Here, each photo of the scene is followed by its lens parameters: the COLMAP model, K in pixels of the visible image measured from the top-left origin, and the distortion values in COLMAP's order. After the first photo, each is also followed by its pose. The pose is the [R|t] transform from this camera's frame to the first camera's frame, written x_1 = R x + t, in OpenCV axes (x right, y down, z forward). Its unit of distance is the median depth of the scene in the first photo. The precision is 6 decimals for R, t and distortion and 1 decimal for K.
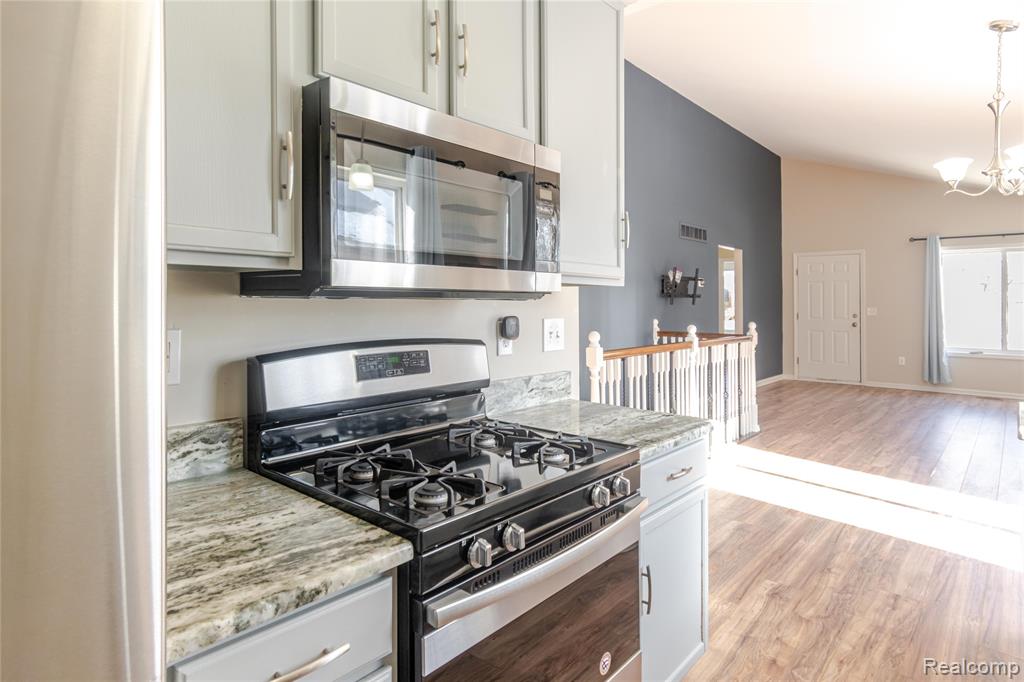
lens RADIAL K [[577.0, 0, 505.4], [0, 577.0, 296.9], [0, 0, 1]] dist [-0.008731, 0.010683]
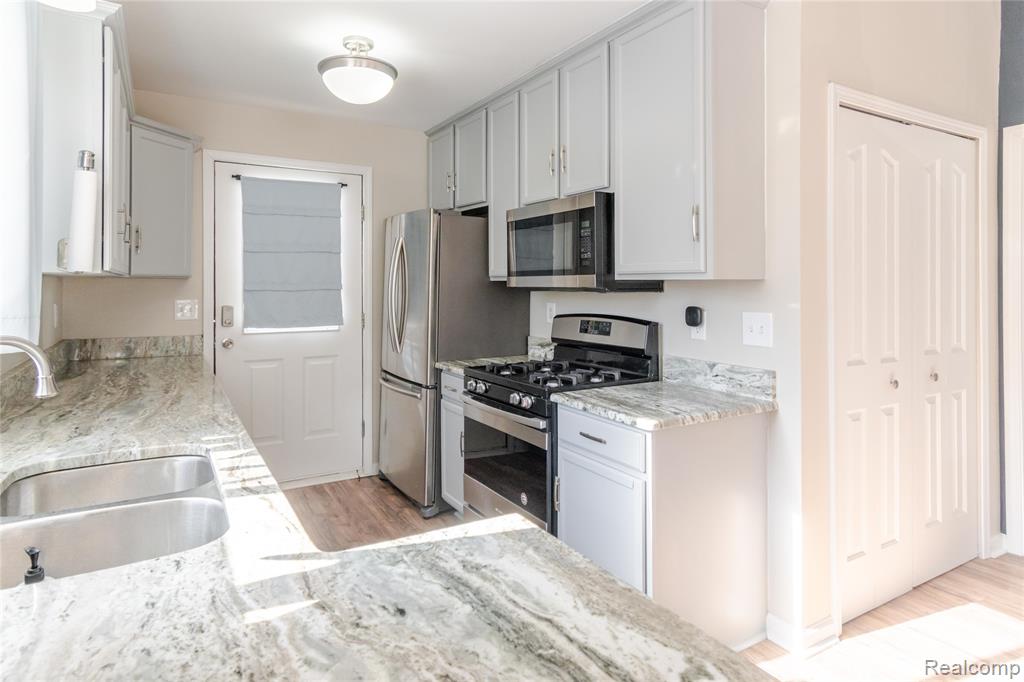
lens RADIAL K [[577.0, 0, 533.2], [0, 577.0, 288.1], [0, 0, 1]] dist [-0.008731, 0.010683]
pose [[-0.278632, -0.004601, -0.960387, 0.306344], [0.002246, 0.999983, -0.005443, 0.000378], [0.960395, -0.003674, -0.278617, 0.250915]]
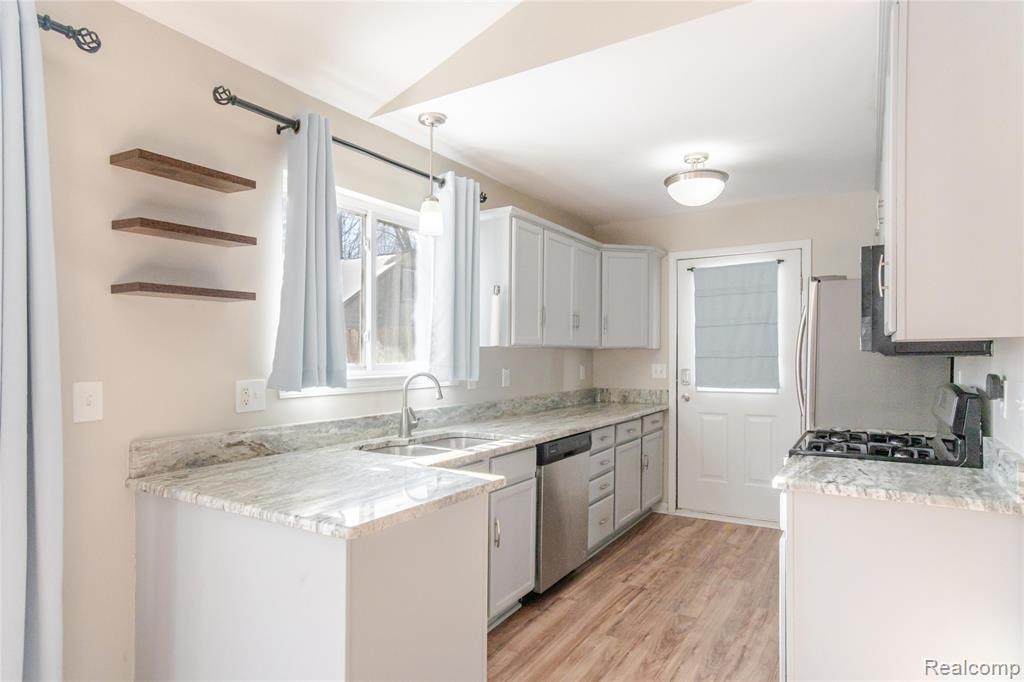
lens RADIAL K [[577.0, 0, 516.4], [0, 577.0, 365.6], [0, 0, 1]] dist [-0.008731, 0.010683]
pose [[-0.981511, -0.000343, -0.191406, 0.228699], [-0.001524, 0.999981, 0.006025, 0.004016], [0.191400, 0.006206, -0.981492, 0.430532]]
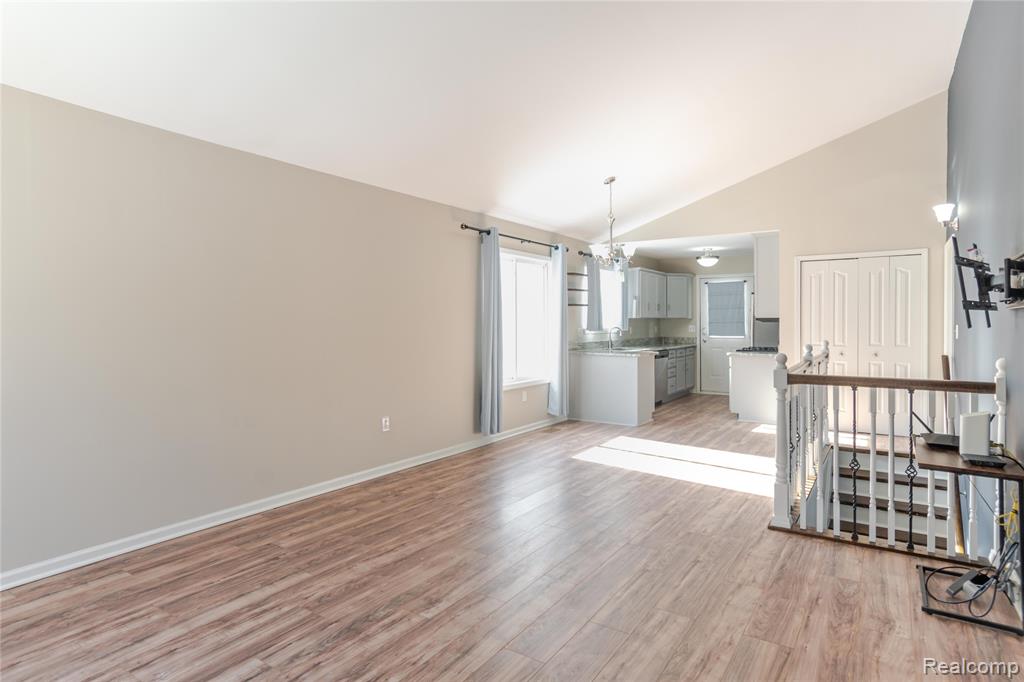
lens RADIAL K [[577.0, 0, 500.6], [0, 577.0, 322.3], [0, 0, 1]] dist [-0.008731, 0.010683]
pose [[-0.990539, -0.005067, -0.137136, 0.558972], [-0.003958, 0.999957, -0.008356, 0.011090], [0.137172, -0.007734, -0.990517, 1.069724]]
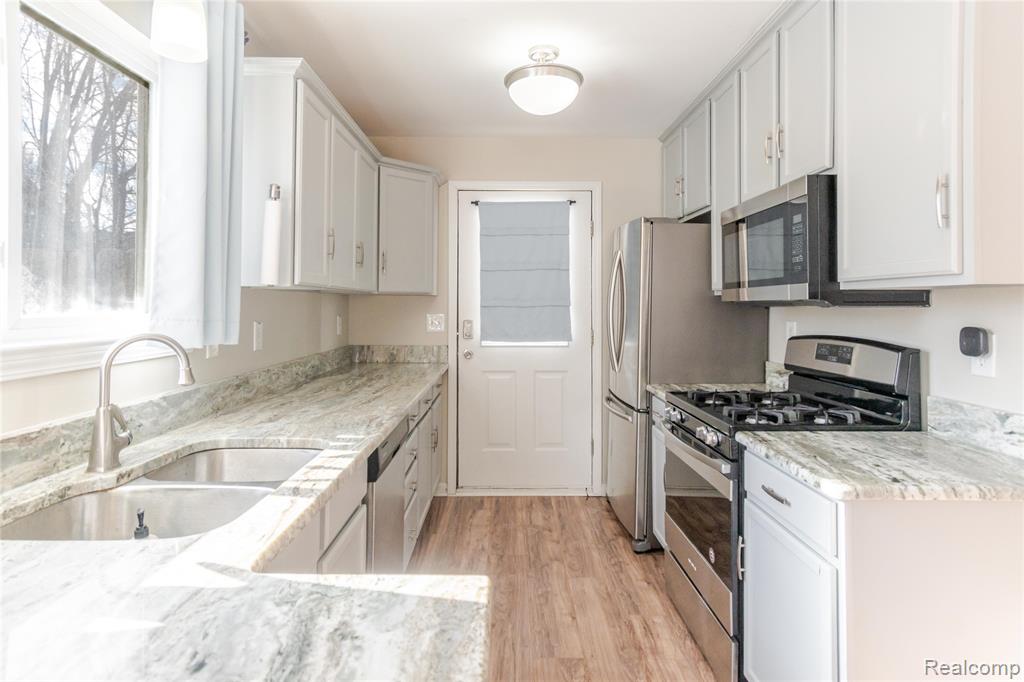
lens RADIAL K [[577.0, 0, 515.3], [0, 577.0, 304.1], [0, 0, 1]] dist [-0.008731, 0.010683]
pose [[-0.729480, -0.011493, -0.683906, 0.254682], [-0.003643, 0.999910, -0.012918, 0.003410], [0.683993, -0.006932, -0.729456, 0.284612]]
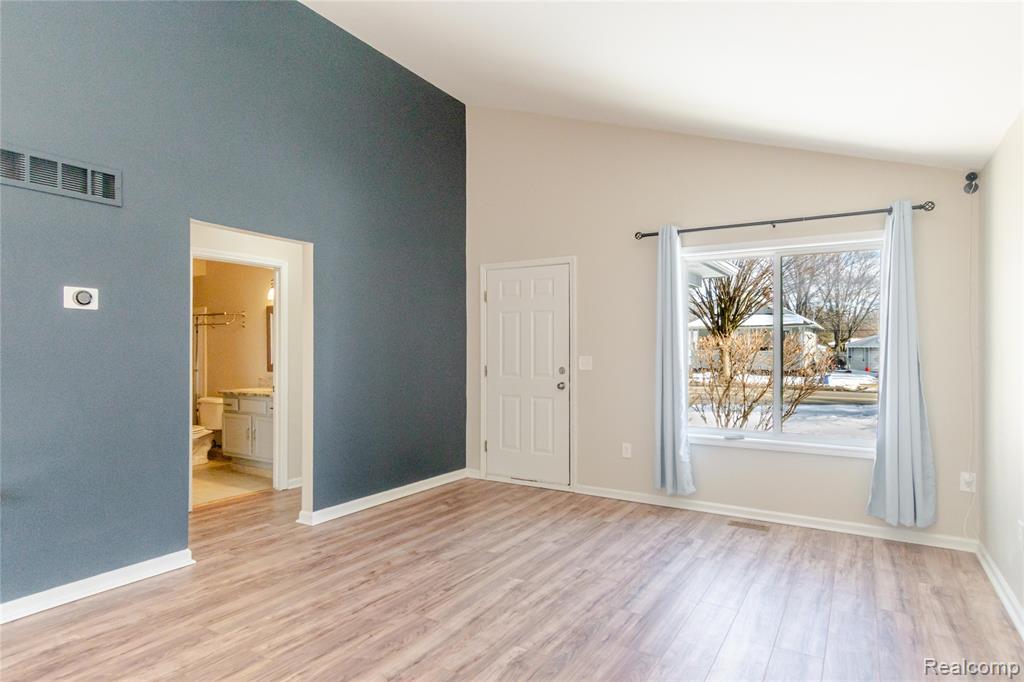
lens RADIAL K [[577.0, 0, 502.6], [0, 577.0, 347.1], [0, 0, 1]] dist [-0.008731, 0.010683]
pose [[0.985791, -0.000120, 0.167979, 0.498281], [-0.001206, 0.999969, 0.007793, 0.004934], [-0.167974, -0.007885, 0.985760, 0.484750]]
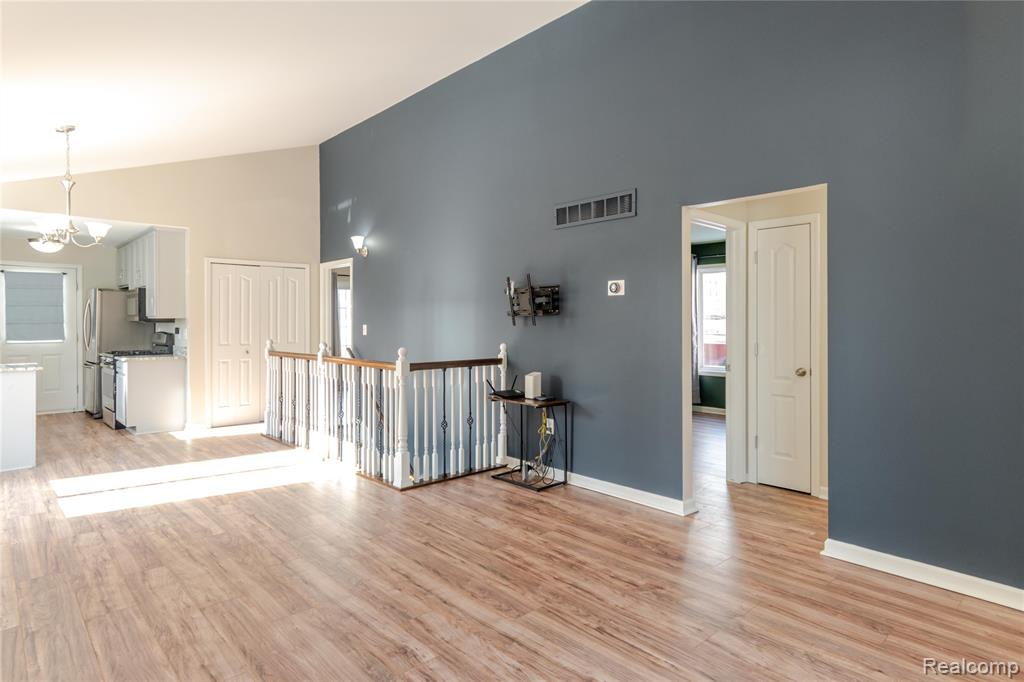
lens RADIAL K [[577.0, 0, 526.7], [0, 577.0, 328.1], [0, 0, 1]] dist [-0.008731, 0.010683]
pose [[-0.083568, 0.006511, -0.996481, 0.810722], [0.010082, 0.999933, 0.005689, 0.009553], [0.996451, -0.009571, -0.083628, 0.836498]]
